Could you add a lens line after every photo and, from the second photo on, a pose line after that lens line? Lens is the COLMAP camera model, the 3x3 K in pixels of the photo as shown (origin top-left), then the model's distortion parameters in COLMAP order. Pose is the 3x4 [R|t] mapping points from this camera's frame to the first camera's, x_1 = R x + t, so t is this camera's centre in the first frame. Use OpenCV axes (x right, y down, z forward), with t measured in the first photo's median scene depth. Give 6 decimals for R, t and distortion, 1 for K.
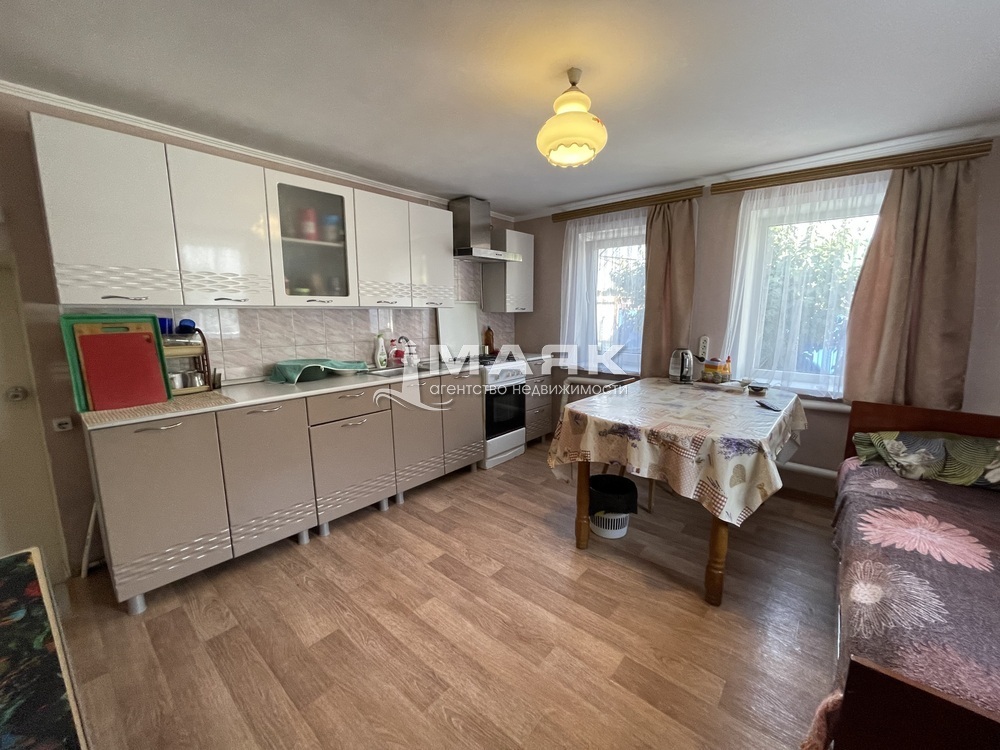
lens RADIAL K [[401.9, 0, 503.8], [0, 401.9, 372.6], [0, 0, 1]] dist [0.000853, 0.000103]
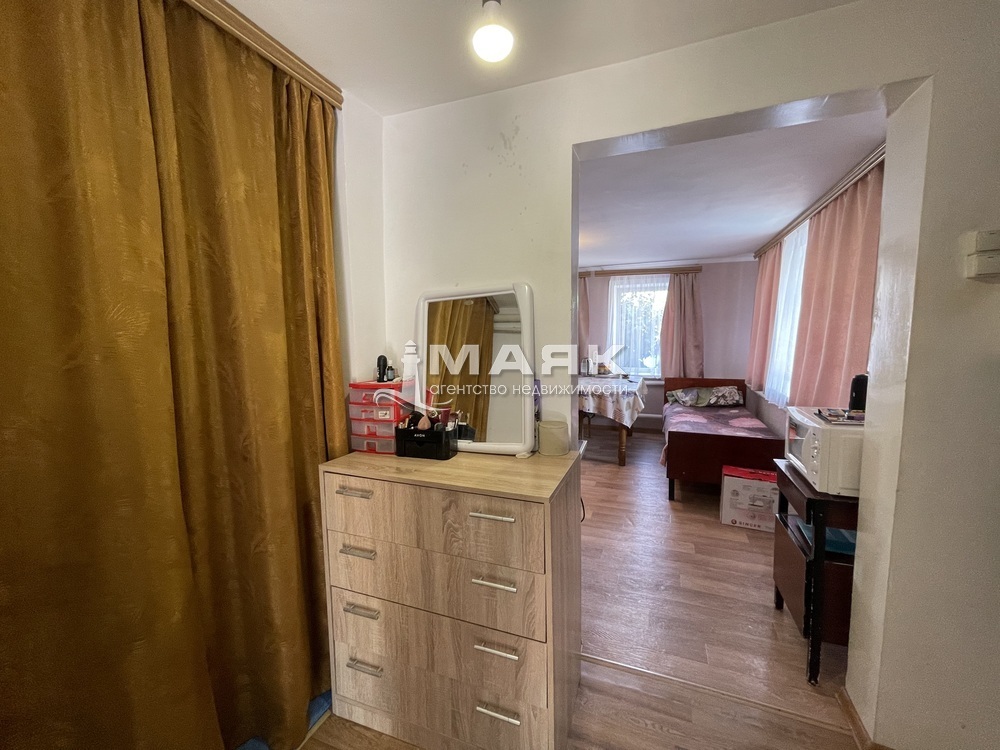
lens RADIAL K [[401.9, 0, 503.8], [0, 401.9, 372.6], [0, 0, 1]] dist [0.000853, 0.000103]
pose [[0.943929, -0.048904, 0.326506, -0.712357], [0.067757, 0.996612, -0.046613, 0.093251], [-0.323120, 0.066123, 0.944045, -0.830477]]
